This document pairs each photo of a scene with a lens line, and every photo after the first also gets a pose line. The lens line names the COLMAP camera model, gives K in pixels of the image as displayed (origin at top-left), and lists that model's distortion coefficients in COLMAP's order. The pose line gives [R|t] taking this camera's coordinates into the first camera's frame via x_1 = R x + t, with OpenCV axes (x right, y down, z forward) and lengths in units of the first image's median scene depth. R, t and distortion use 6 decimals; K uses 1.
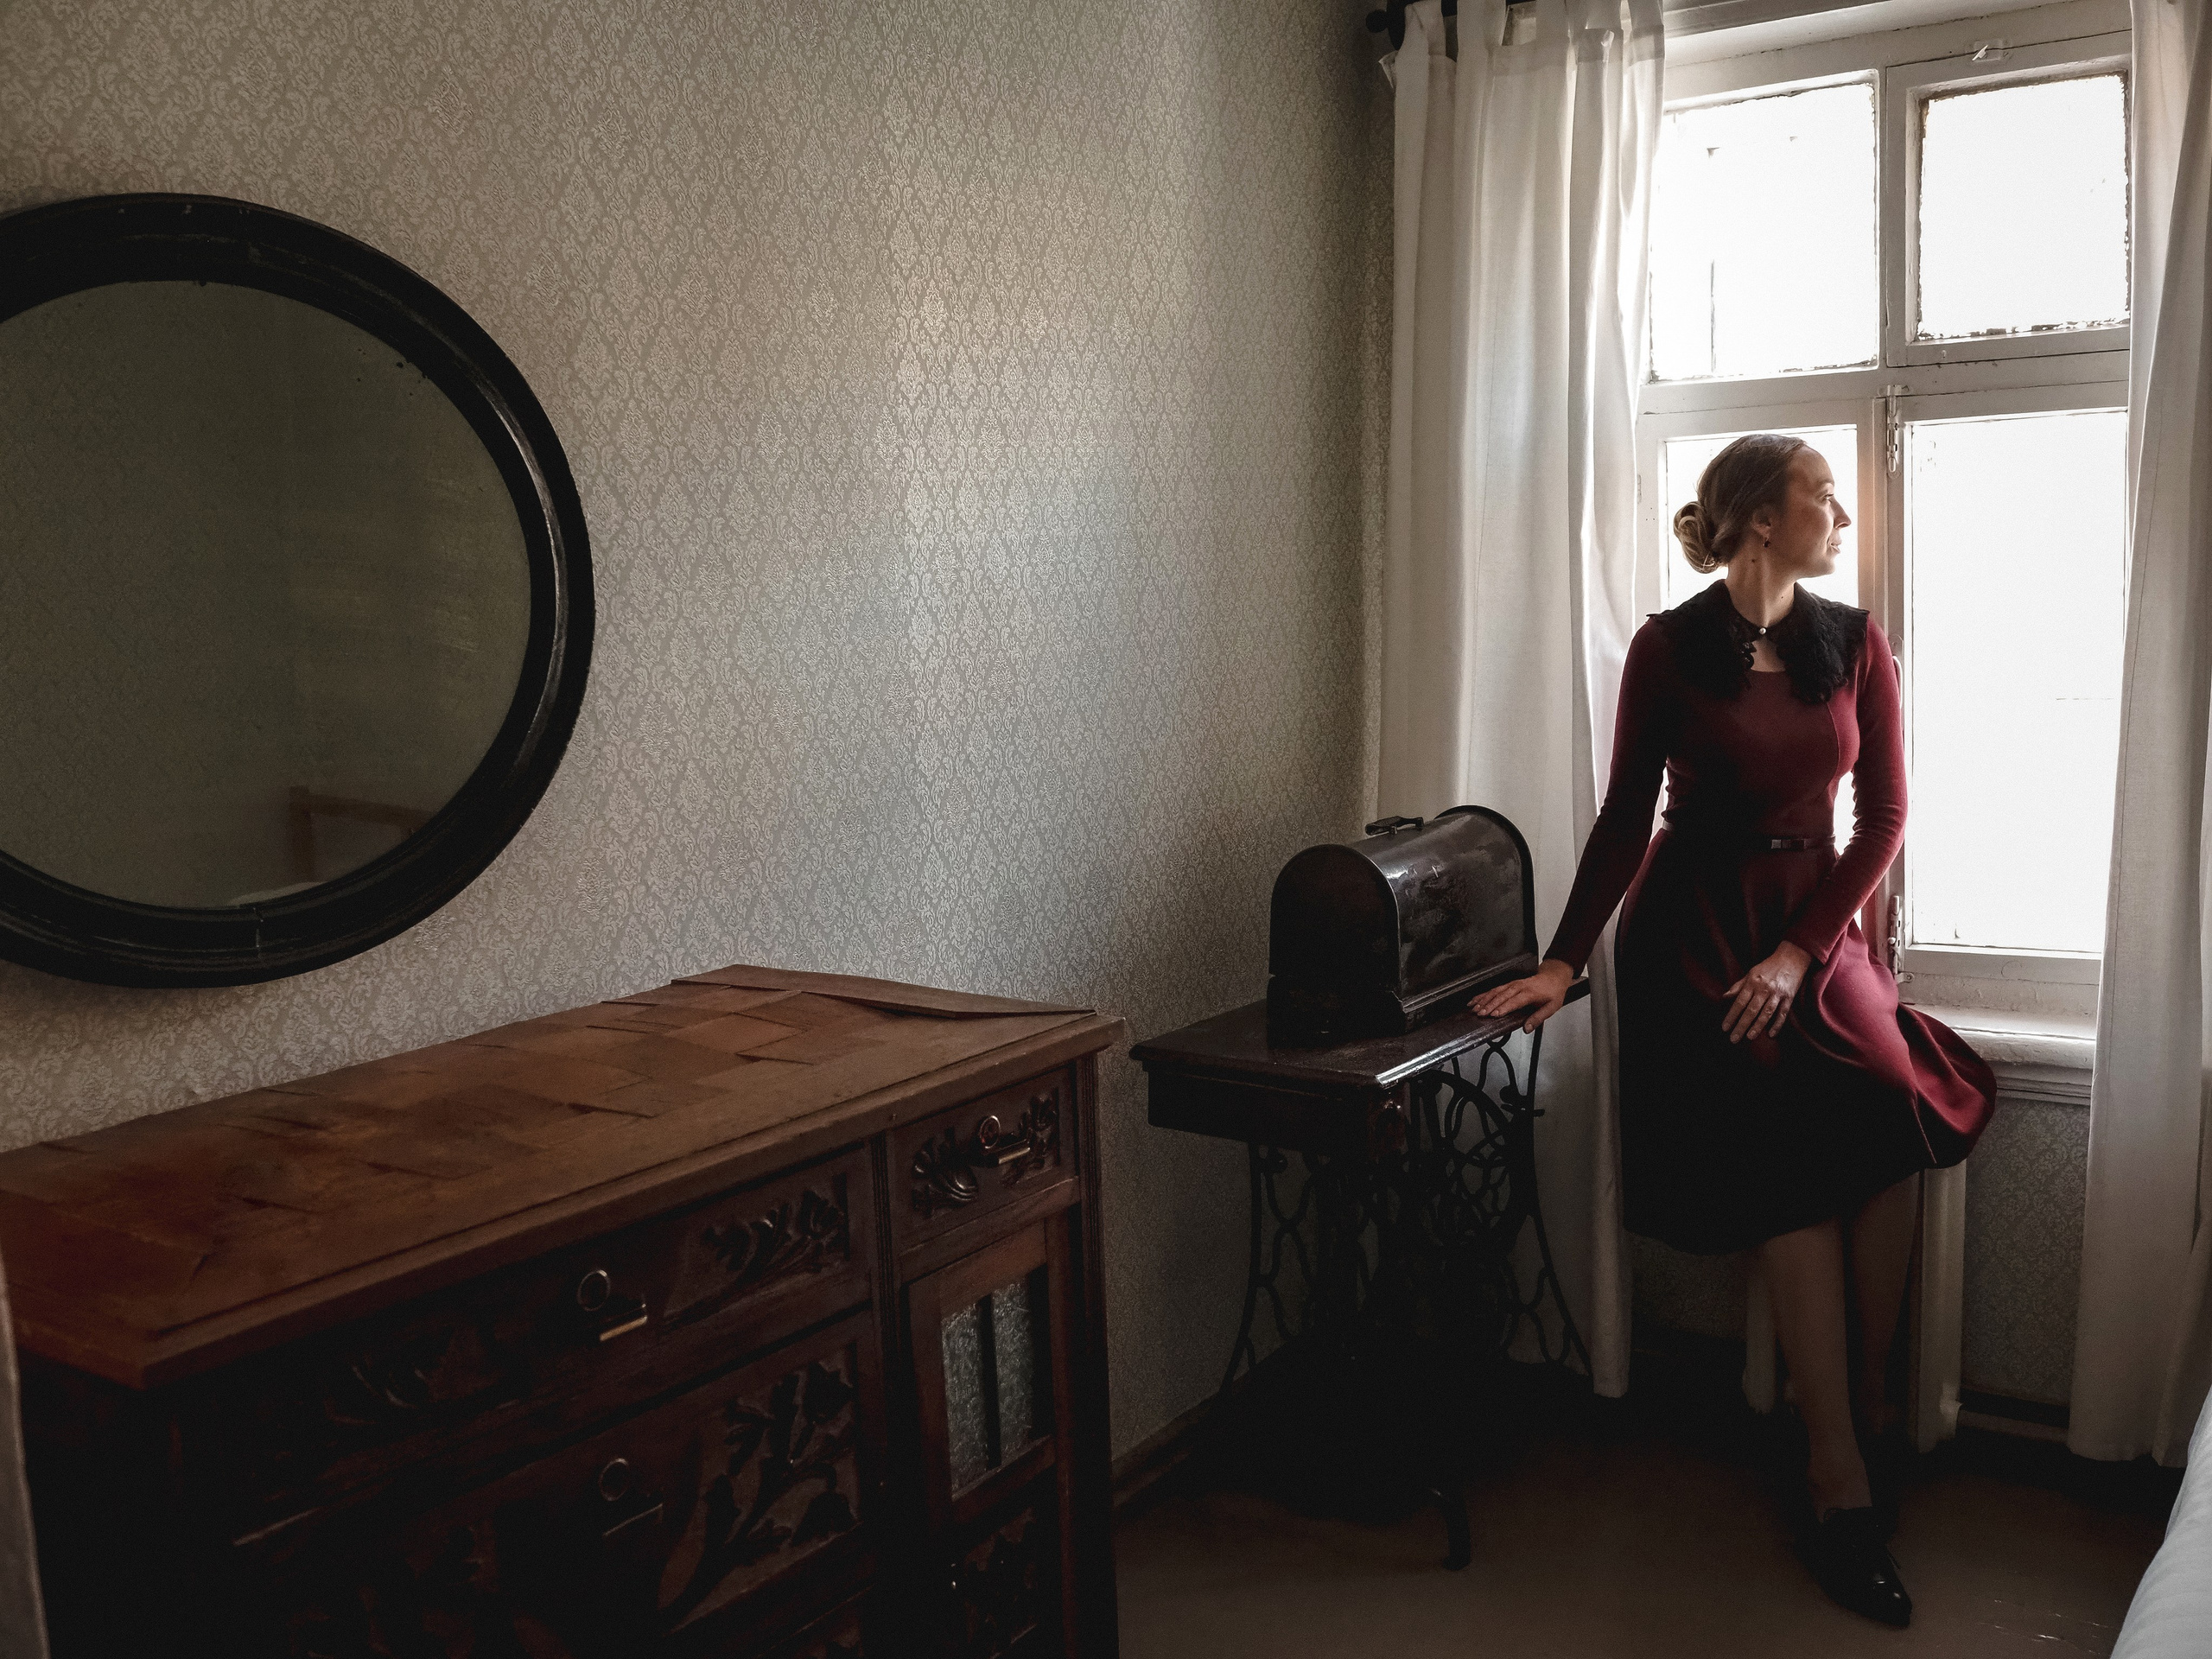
lens RADIAL K [[2221.6, 0, 1097.9], [0, 2221.6, 828.5], [0, 0, 1]] dist [0.000626, 0.000000]
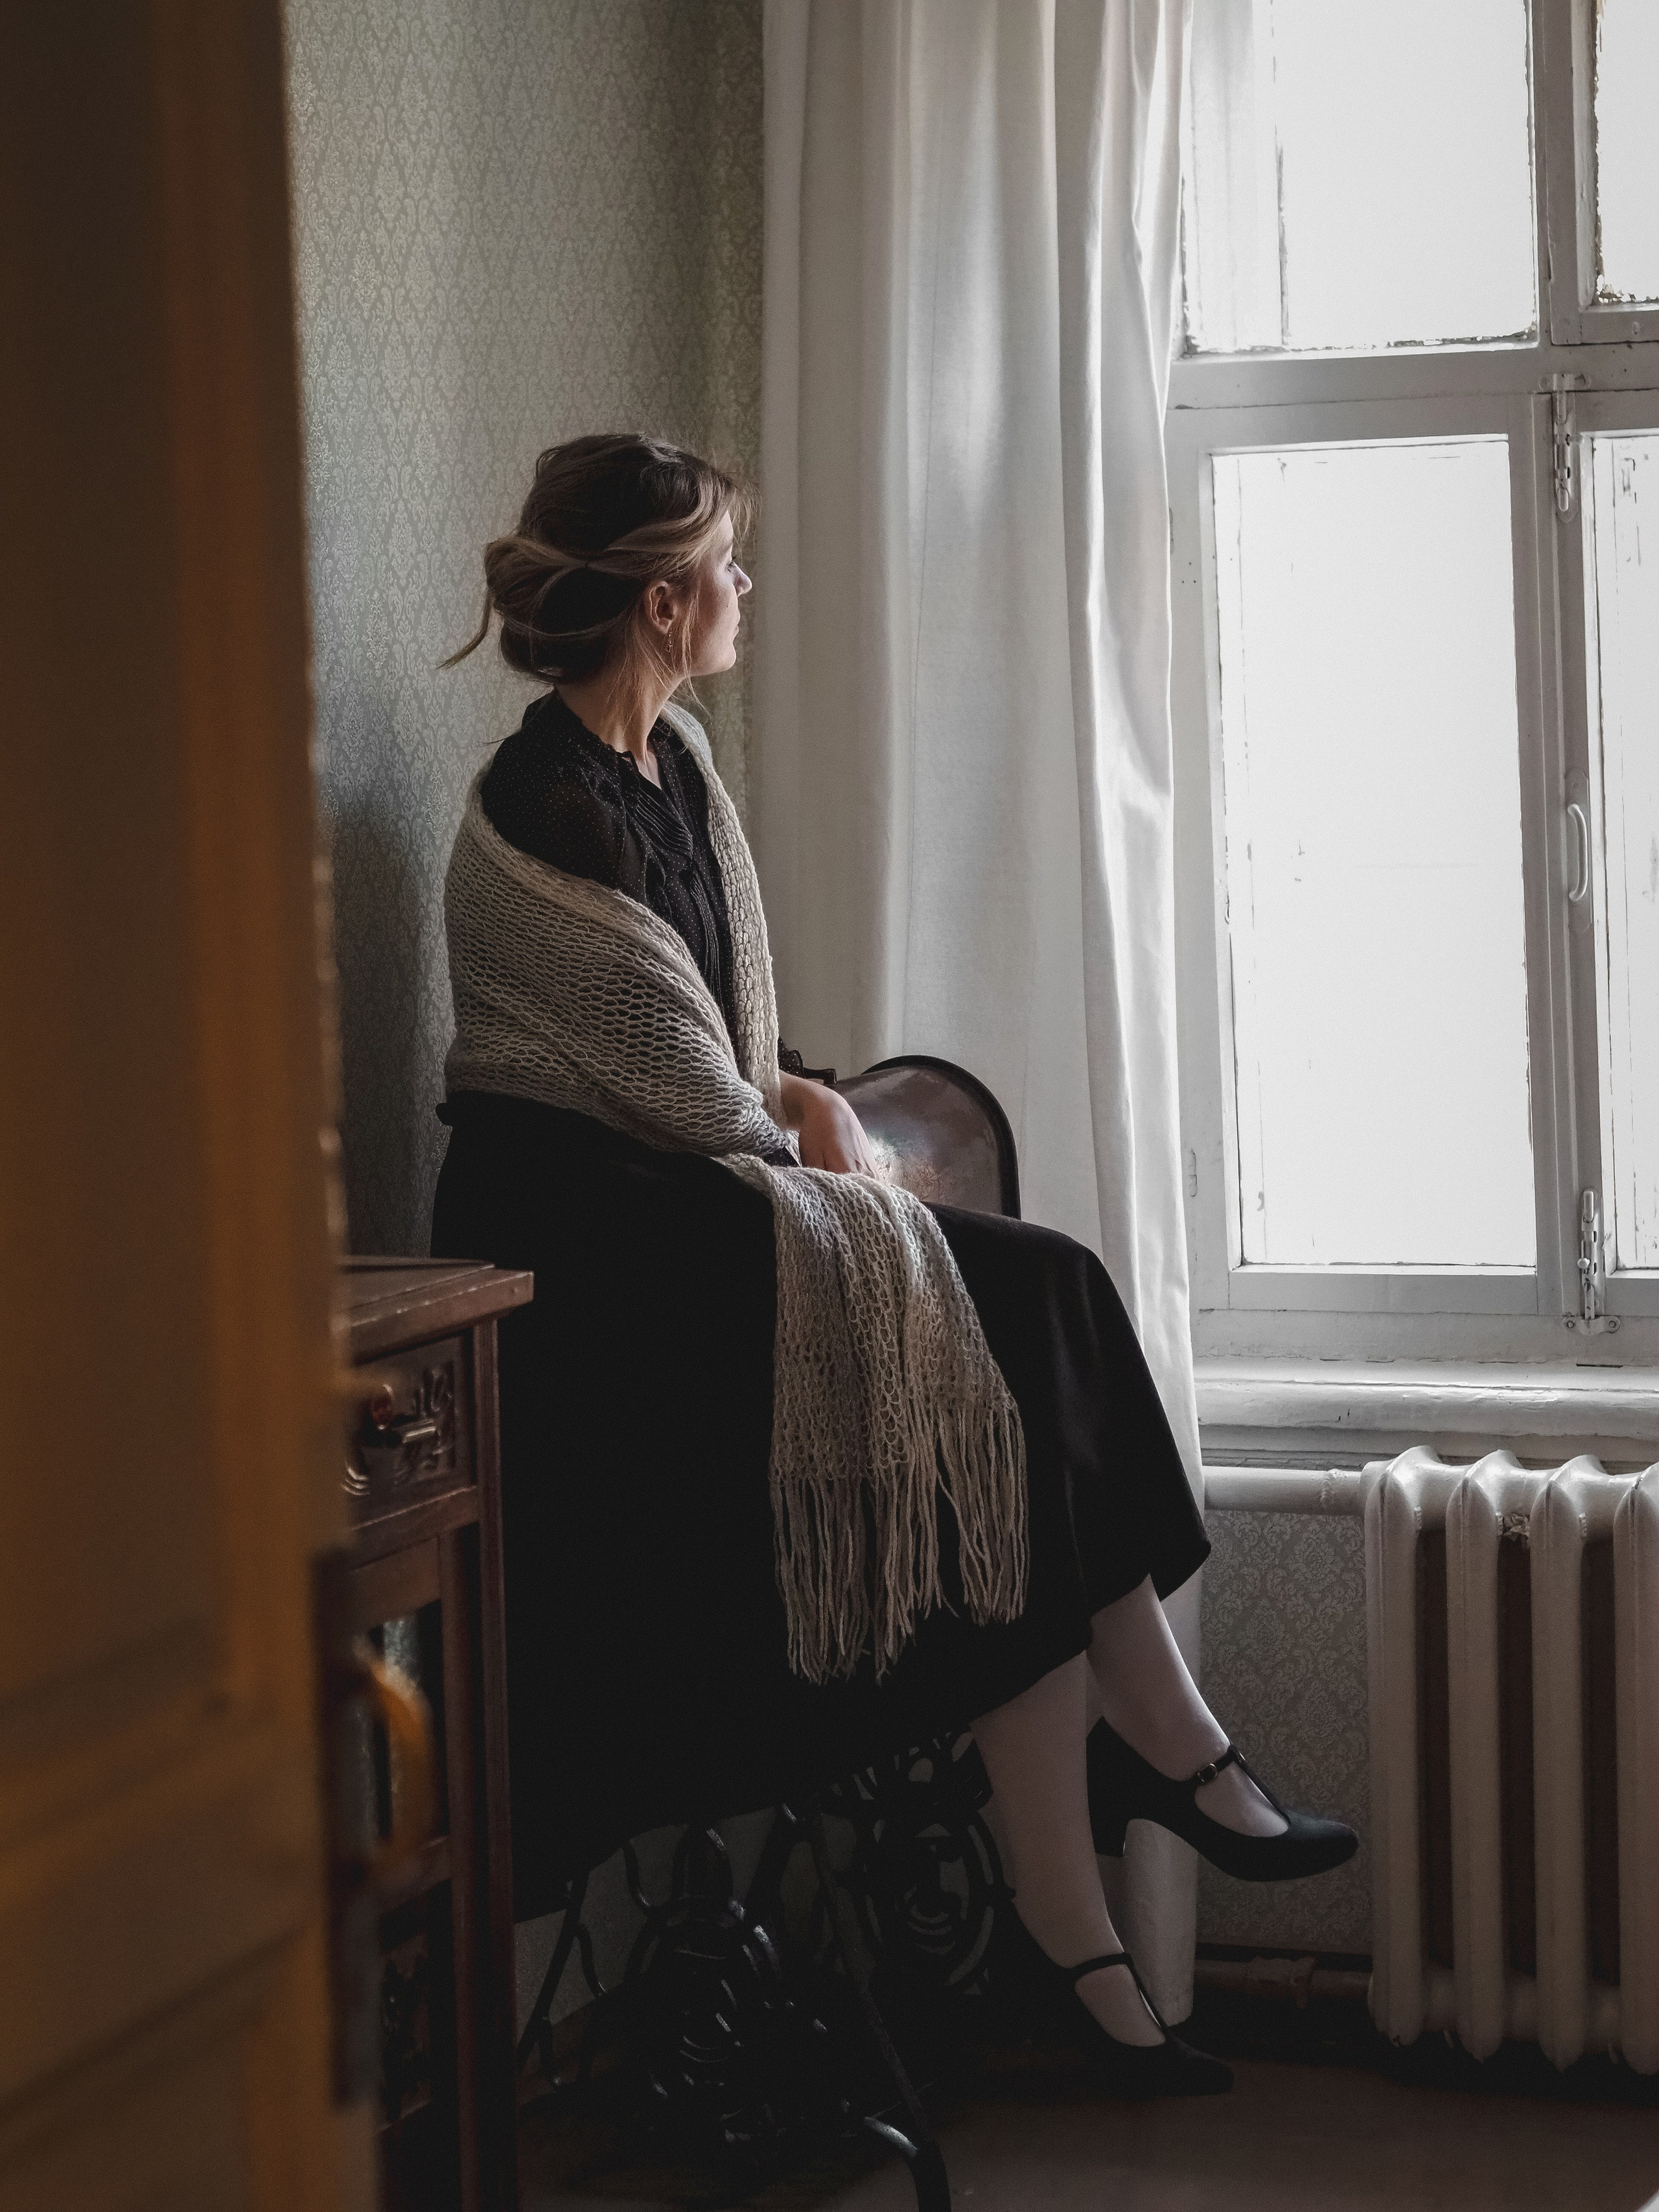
lens RADIAL K [[5814.7, 0, 830.4], [0, 5814.7, 1106.2], [0, 0, 1]] dist [0.005290, 0.000000]
pose [[0.982284, -0.011665, 0.187036, -0.157340], [0.018550, 0.999212, -0.035103, 0.062284], [-0.186479, 0.037951, 0.981726, -0.575342]]
